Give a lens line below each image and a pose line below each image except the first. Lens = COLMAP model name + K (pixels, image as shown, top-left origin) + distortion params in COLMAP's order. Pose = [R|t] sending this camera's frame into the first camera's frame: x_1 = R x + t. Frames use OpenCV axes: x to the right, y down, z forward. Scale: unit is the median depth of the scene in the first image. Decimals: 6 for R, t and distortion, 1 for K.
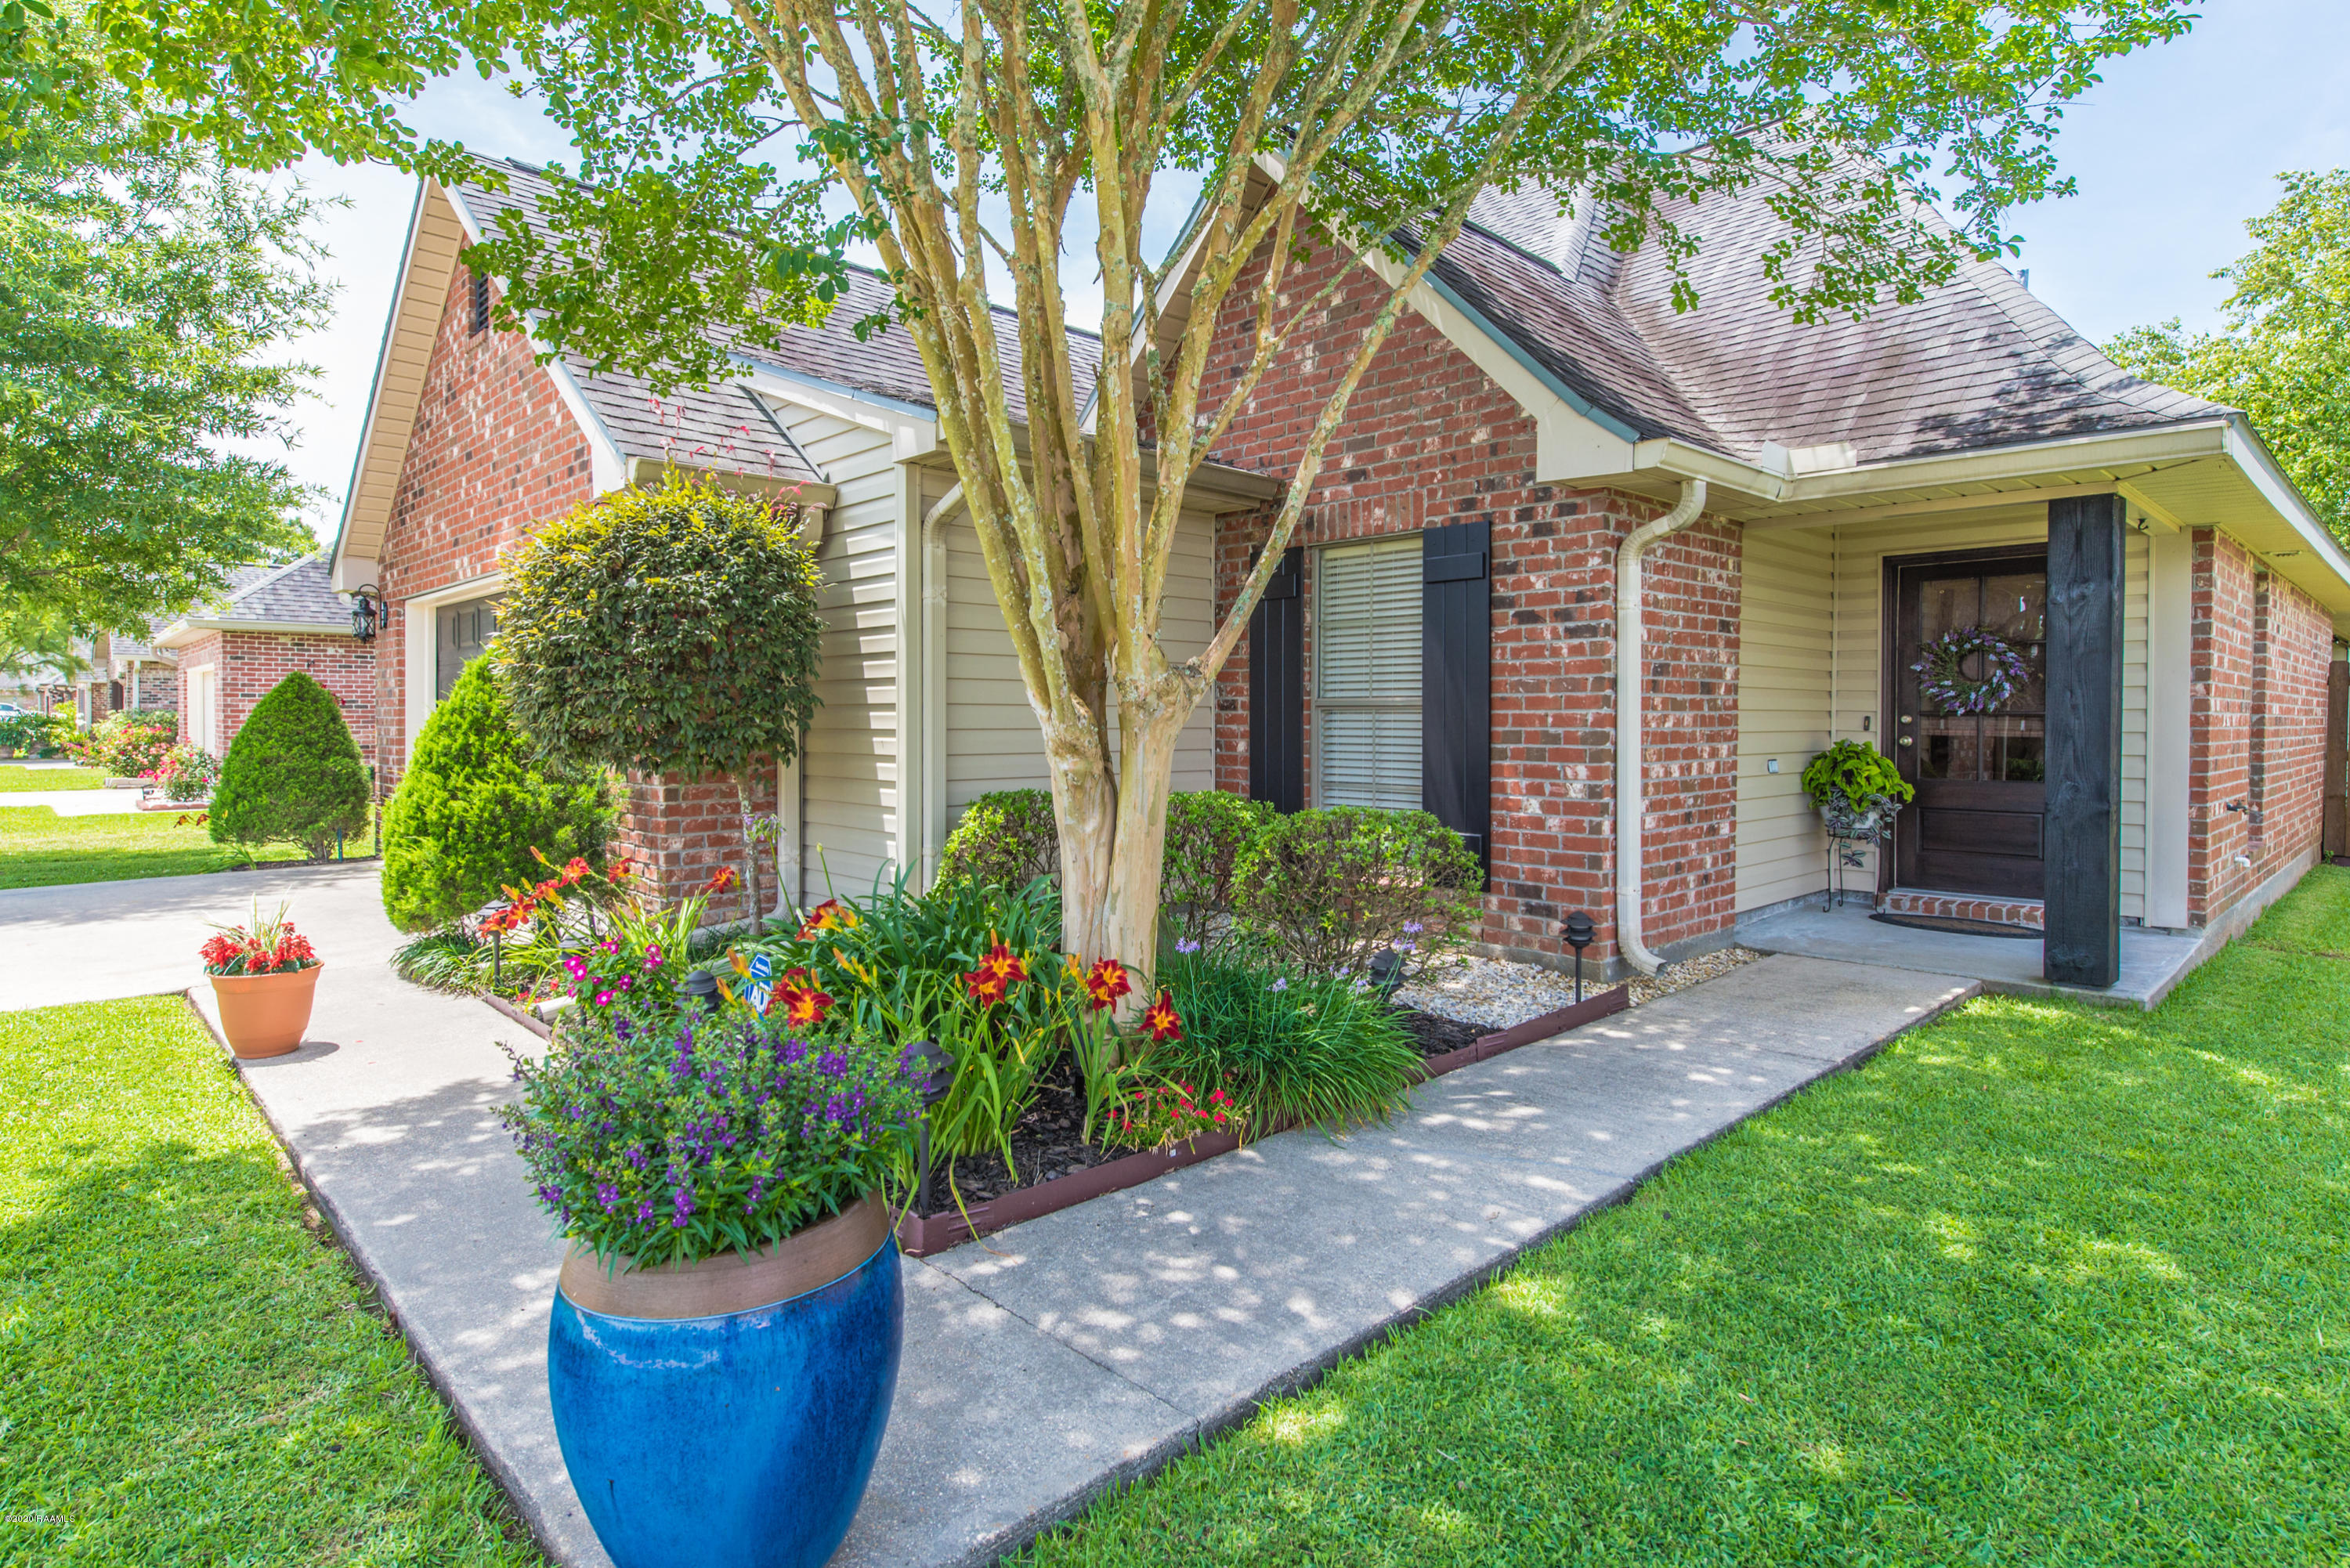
lens RADIAL K [[1213.3, 0, 1177.1], [0, 1213.3, 759.9], [0, 0, 1]] dist [0.015080, 0.000244]
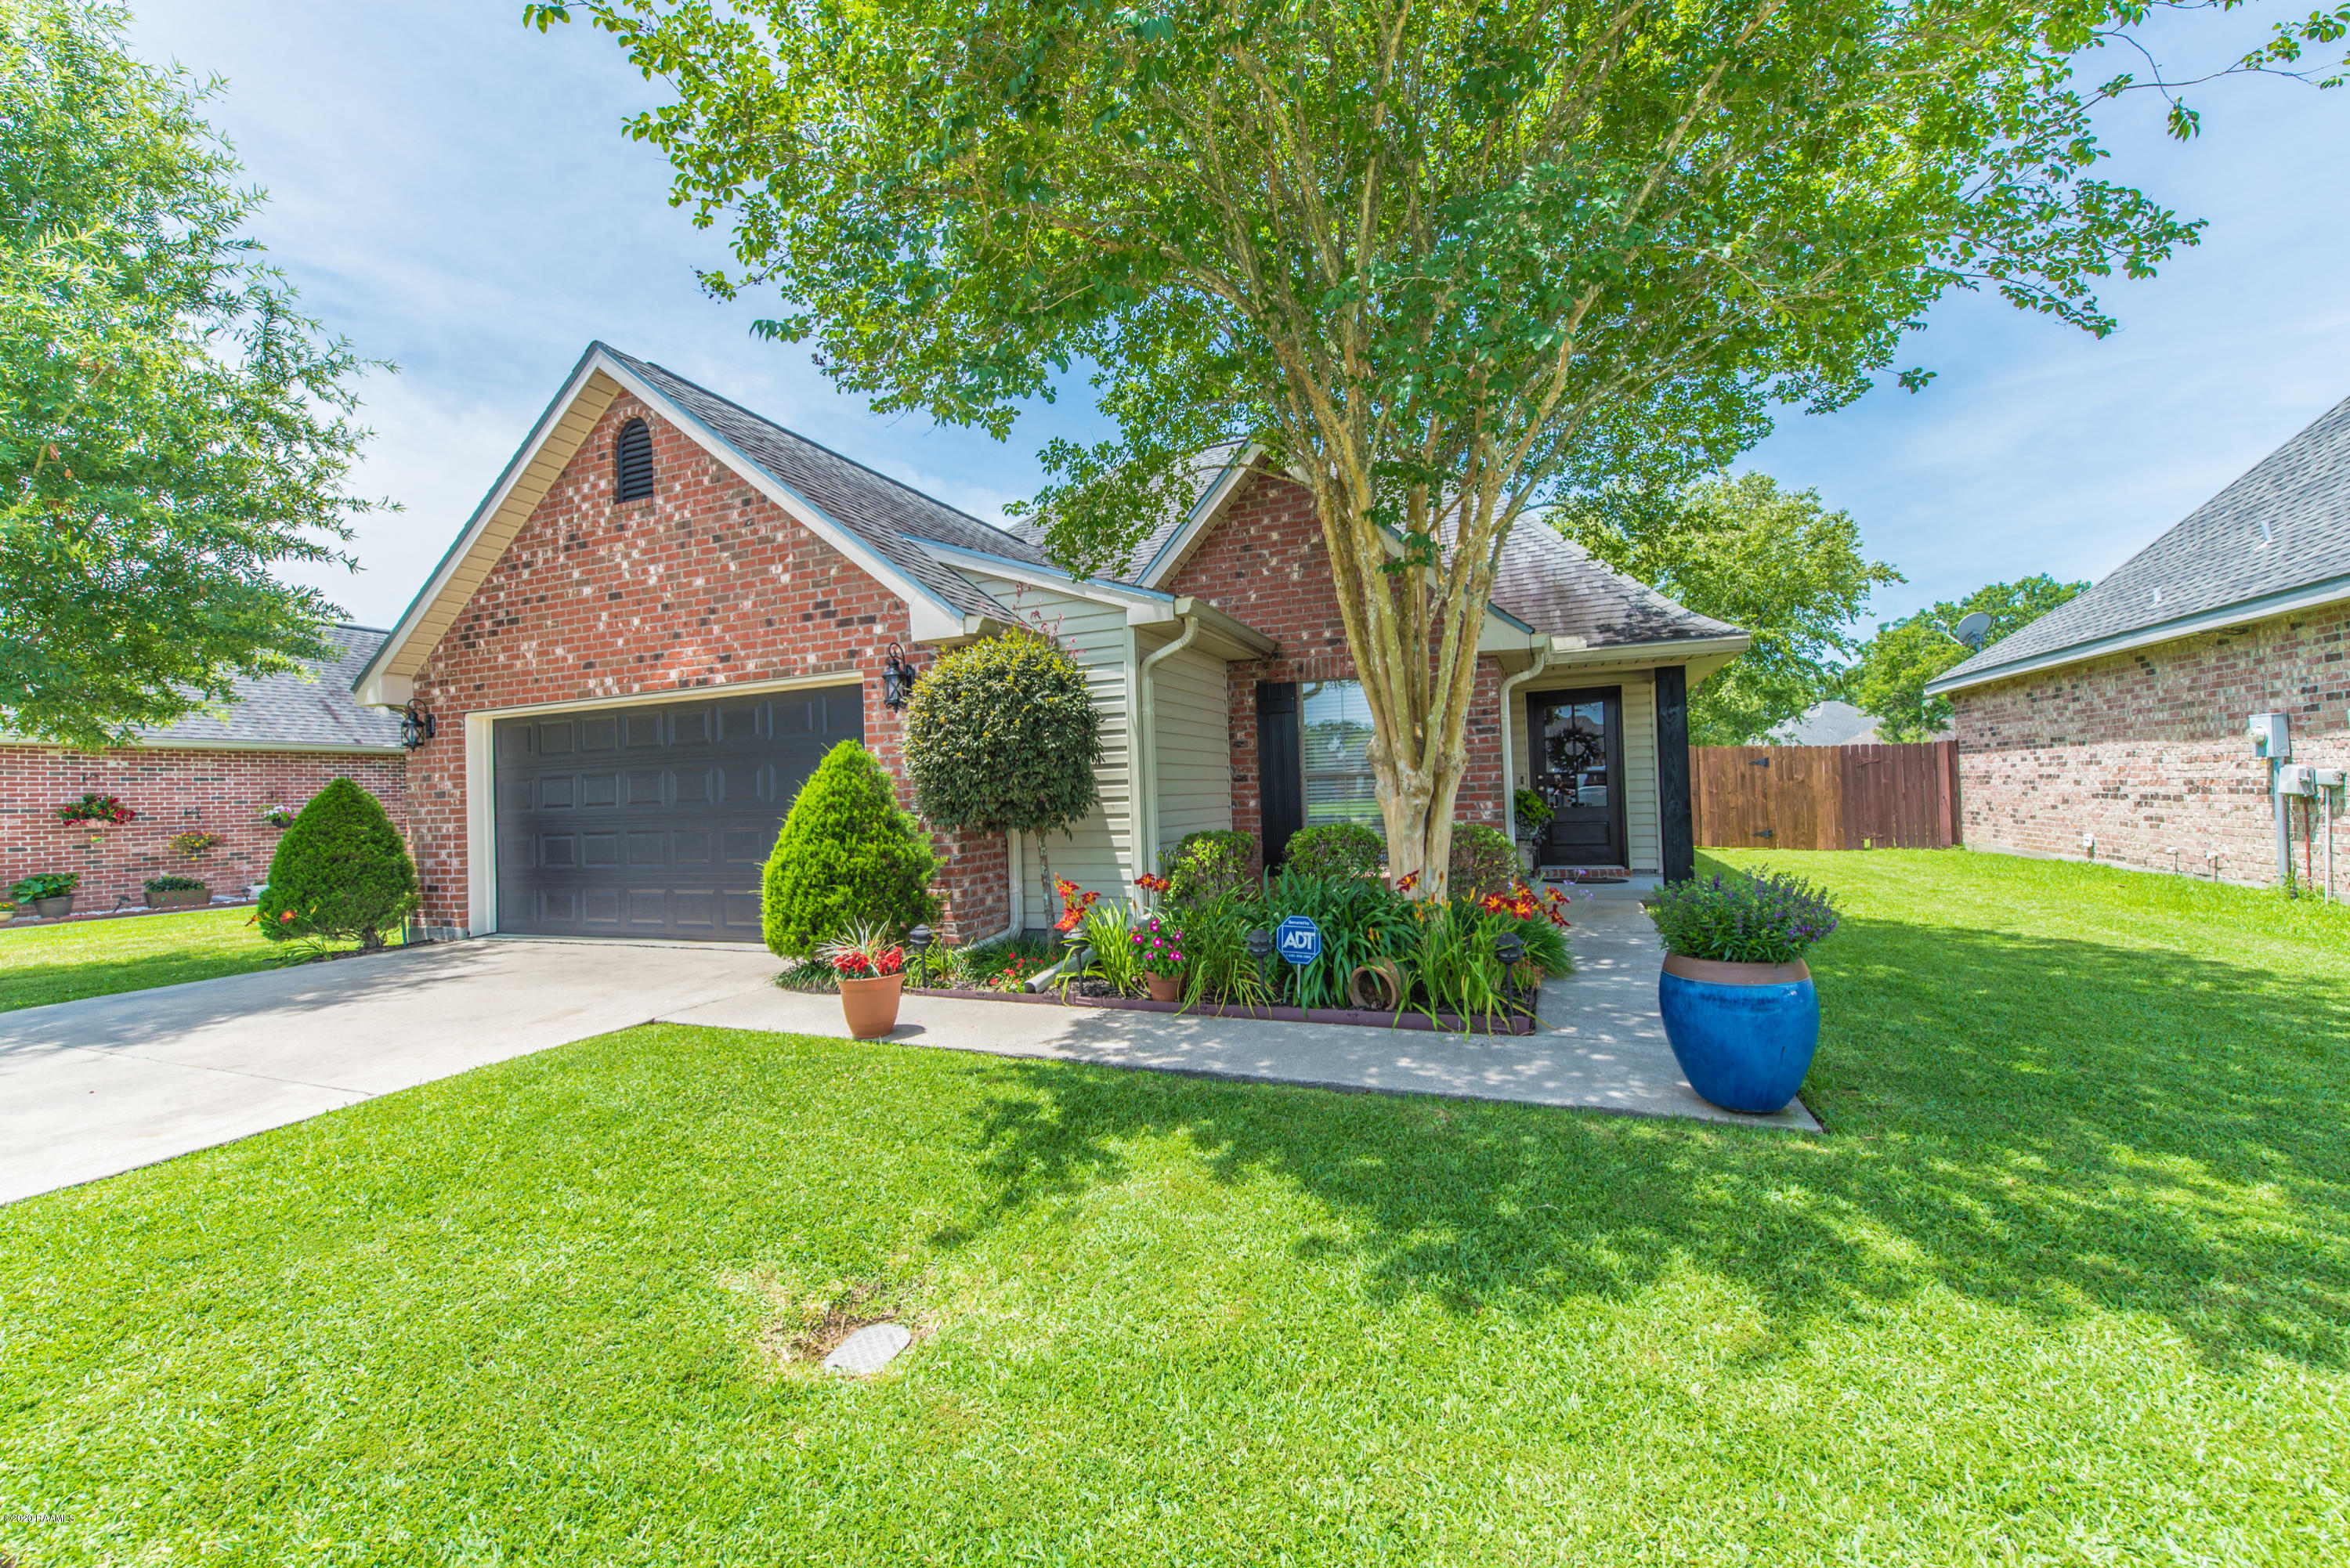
lens RADIAL K [[917.7, 0, 1173.2], [0, 917.7, 792.8], [0, 0, 1]] dist [0.016123, -0.005319]
pose [[0.911338, -0.033112, 0.410326, -0.581553], [0.051984, 0.998037, -0.034918, 0.012771], [-0.408364, 0.053152, 0.911270, -0.079987]]
